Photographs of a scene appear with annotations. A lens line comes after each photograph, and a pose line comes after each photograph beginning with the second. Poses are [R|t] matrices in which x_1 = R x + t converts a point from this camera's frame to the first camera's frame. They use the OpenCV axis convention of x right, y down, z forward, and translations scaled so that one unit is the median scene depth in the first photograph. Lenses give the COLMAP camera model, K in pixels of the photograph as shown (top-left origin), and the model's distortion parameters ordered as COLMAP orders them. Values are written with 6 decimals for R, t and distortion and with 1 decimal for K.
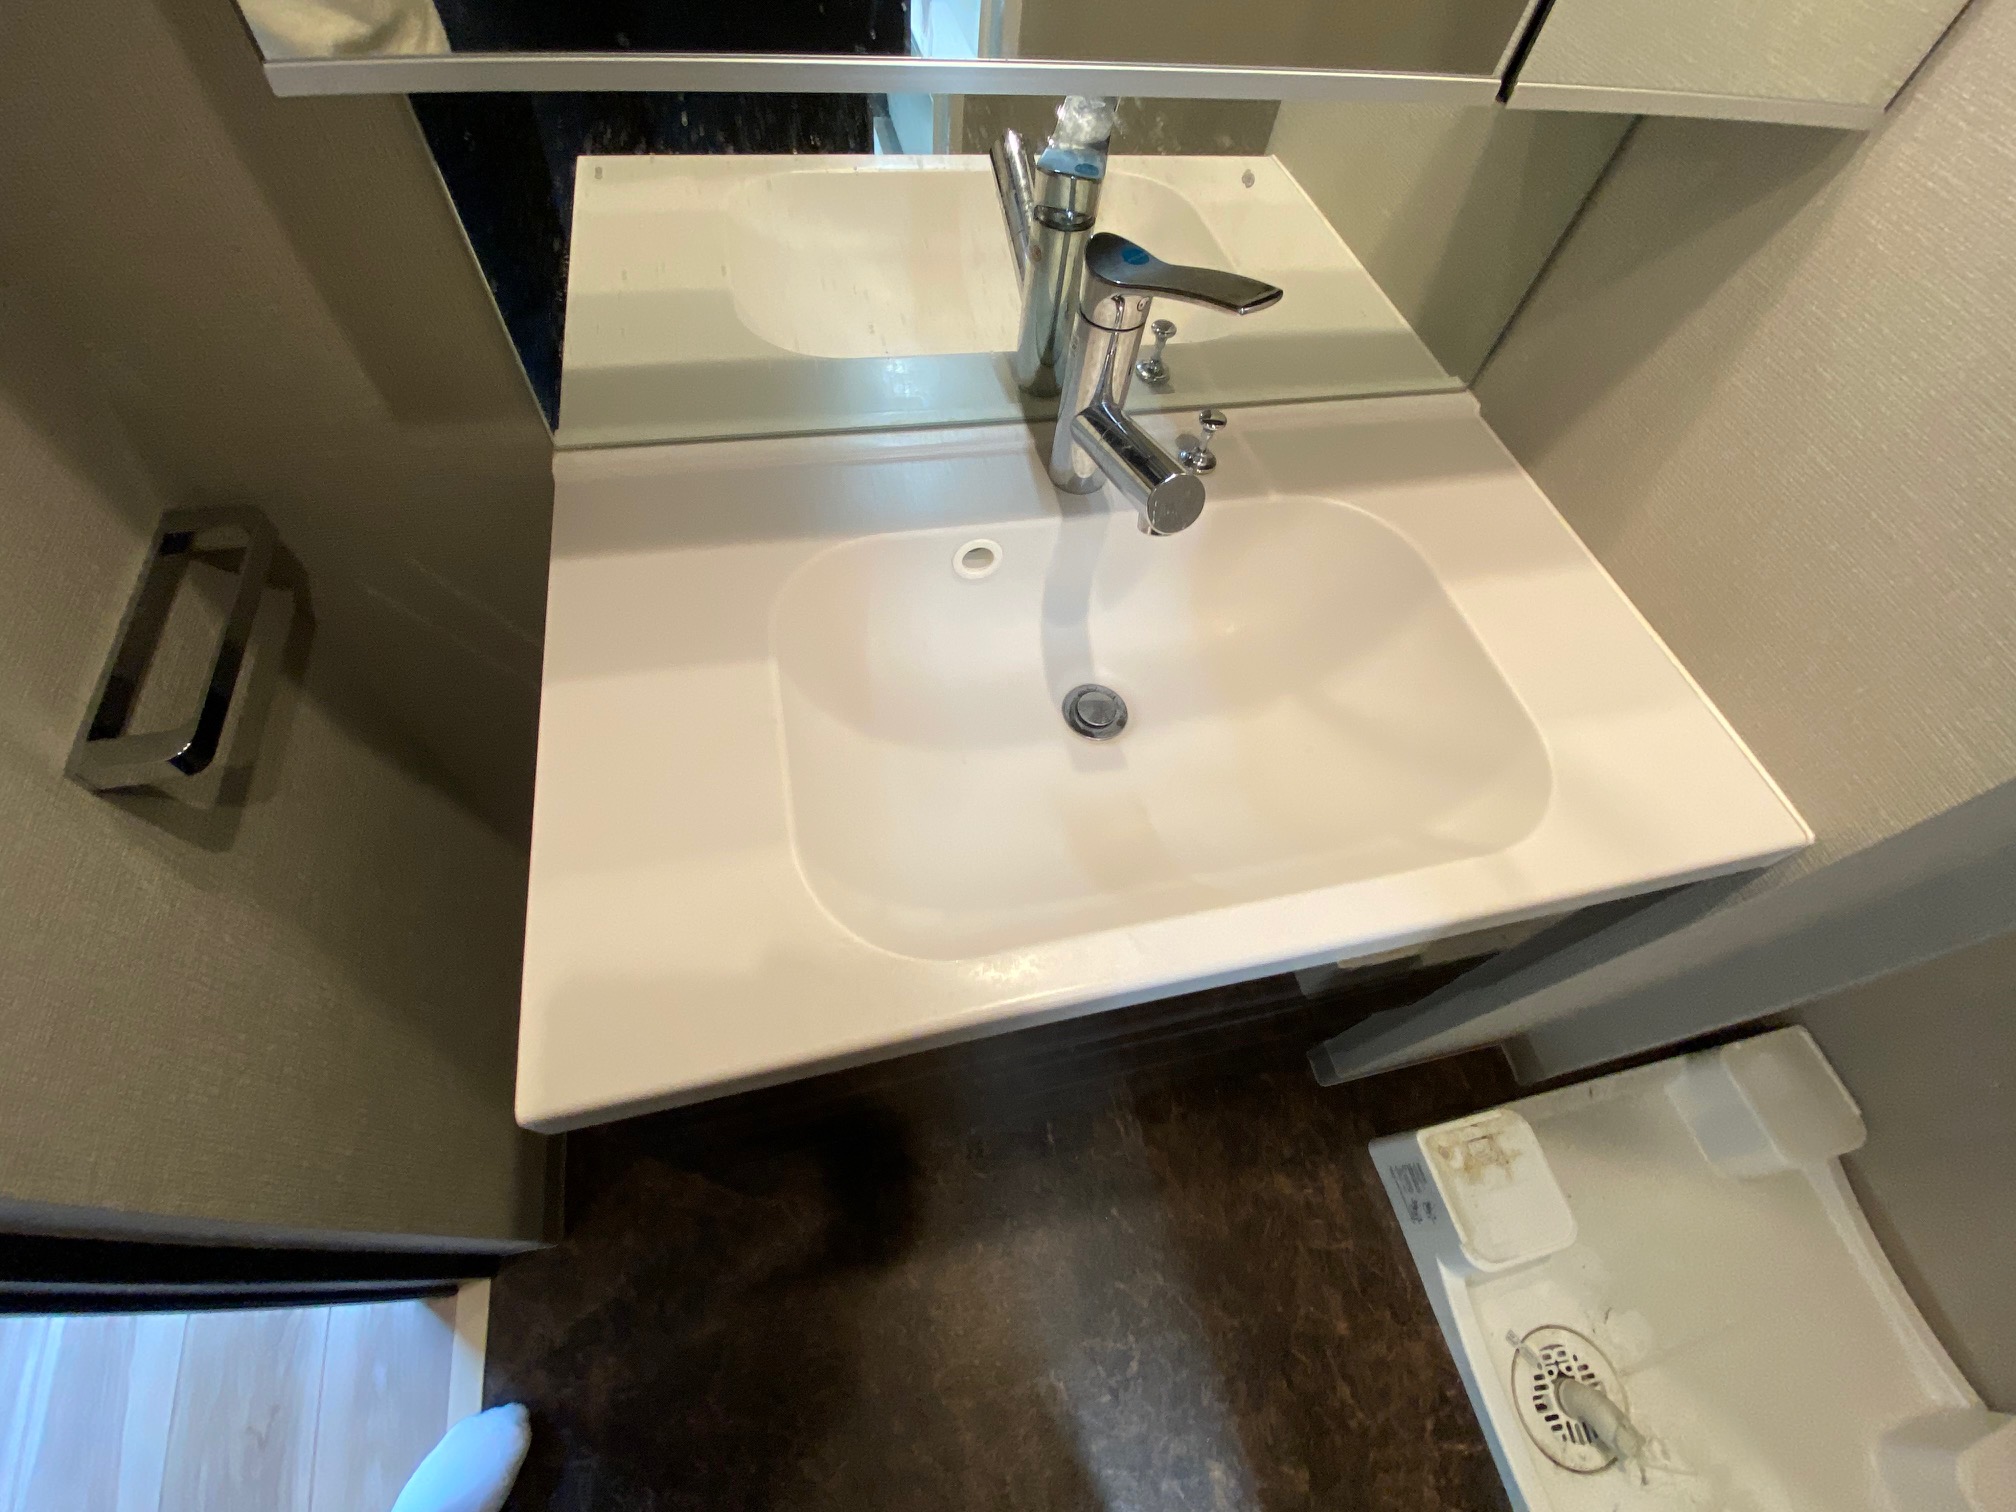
lens RADIAL K [[815.9, 0, 1008.0], [0, 815.9, 756.0], [0, 0, 1]] dist [0.019755, -0.017326]
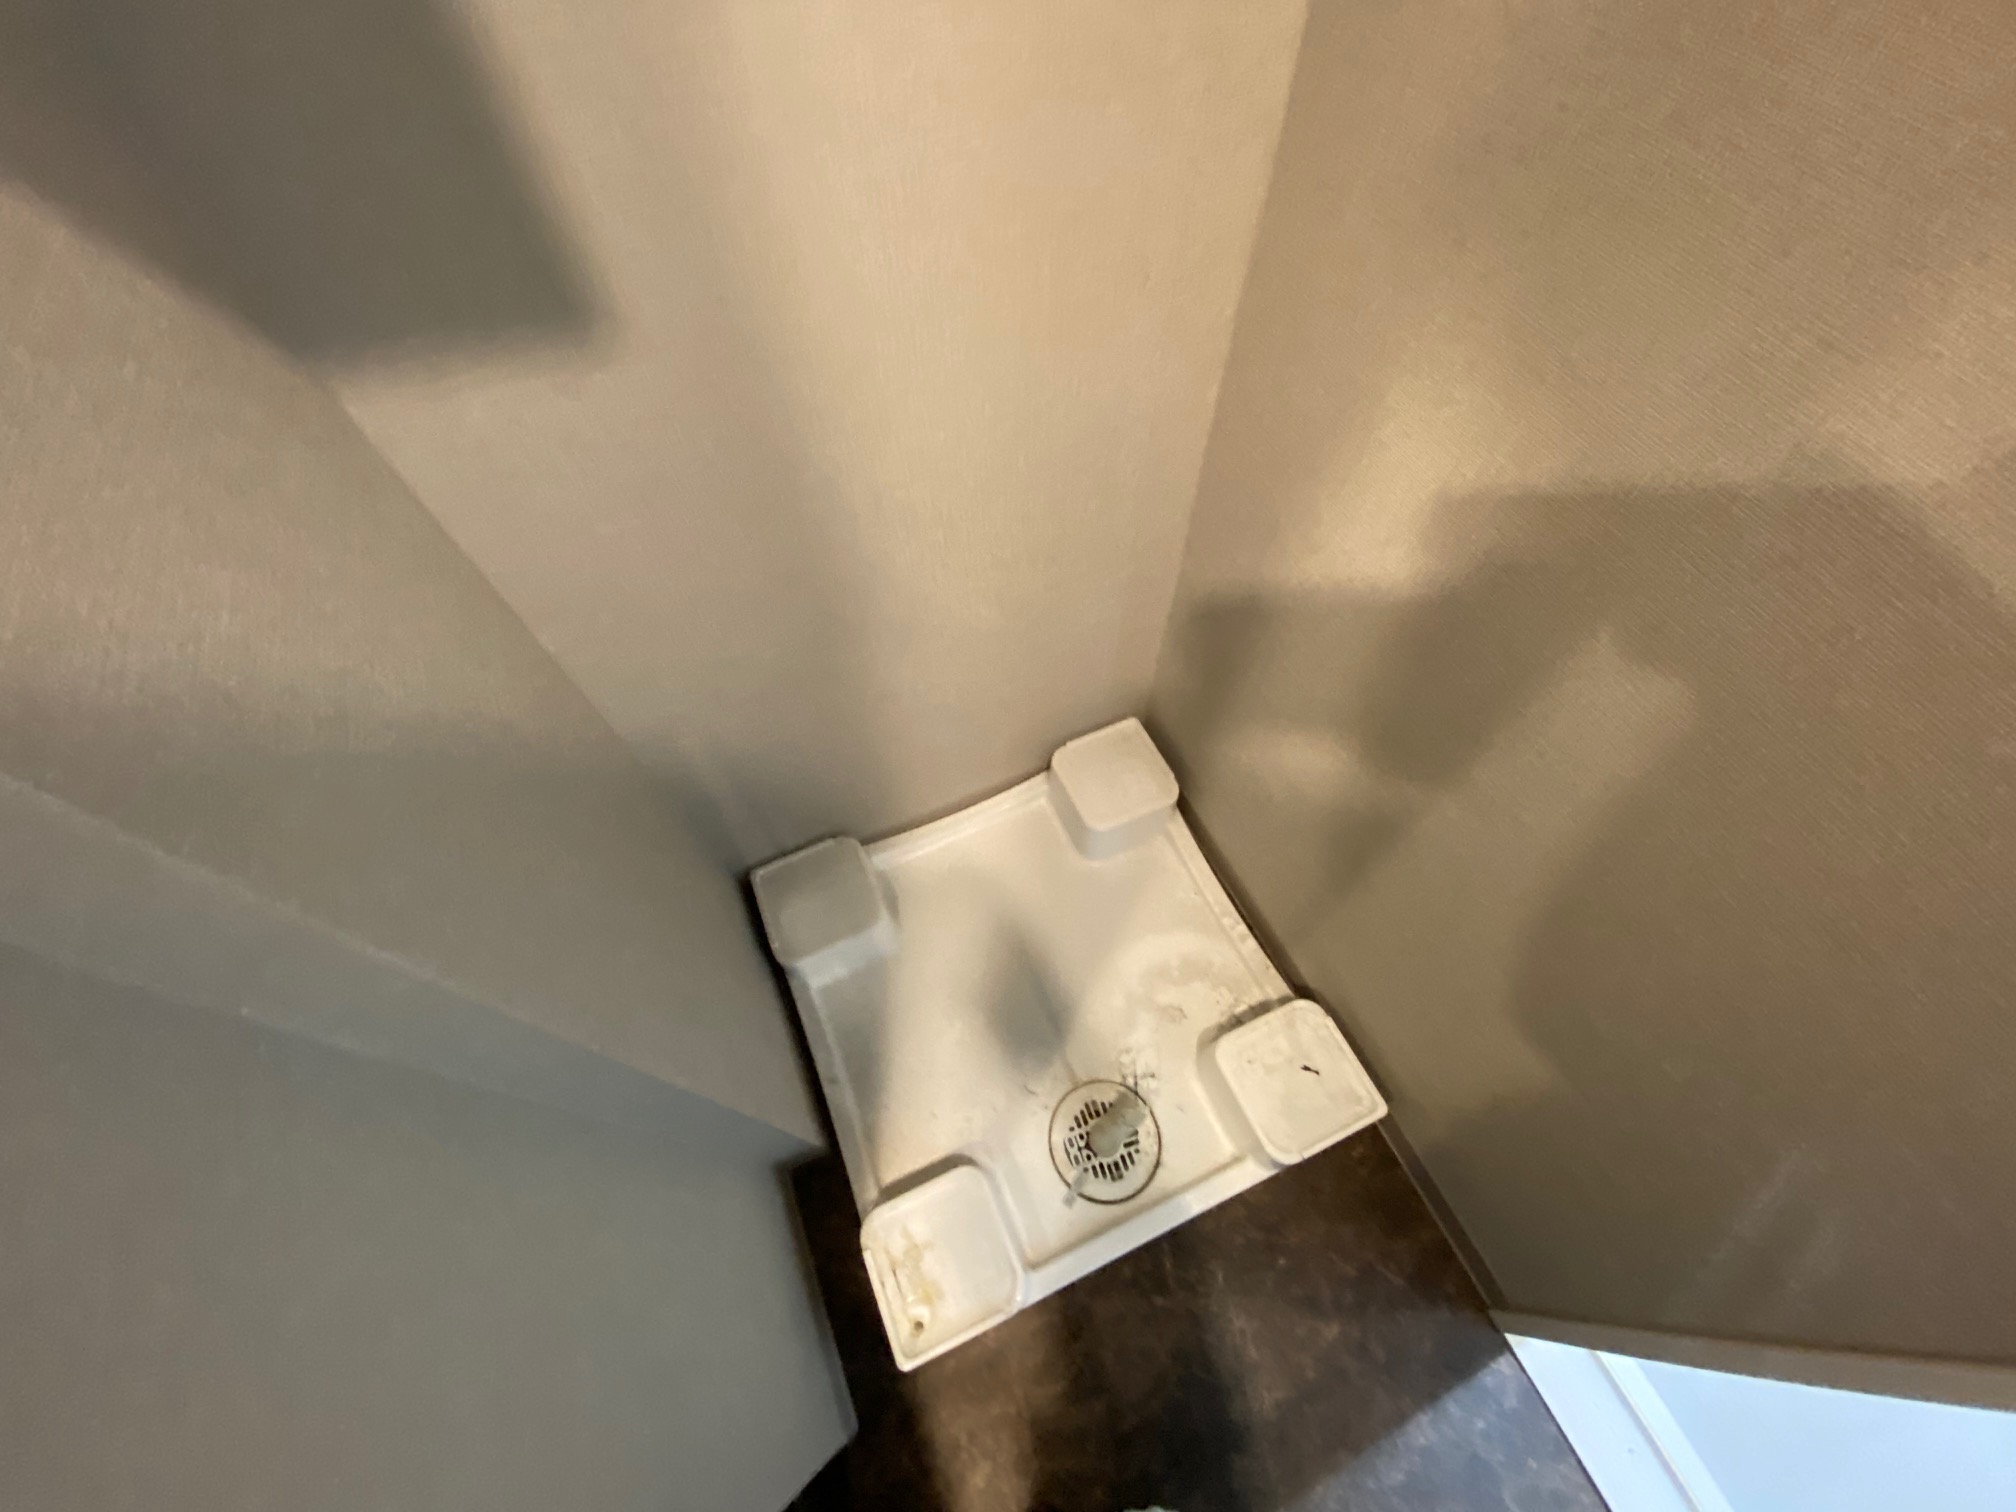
lens RADIAL K [[815.9, 0, 1008.0], [0, 815.9, 756.0], [0, 0, 1]] dist [0.019755, -0.017326]
pose [[-0.184830, -0.890297, 0.416183, 0.700791], [0.841510, 0.075373, 0.534958, 0.047843], [-0.507641, 0.449099, 0.735263, 0.023620]]
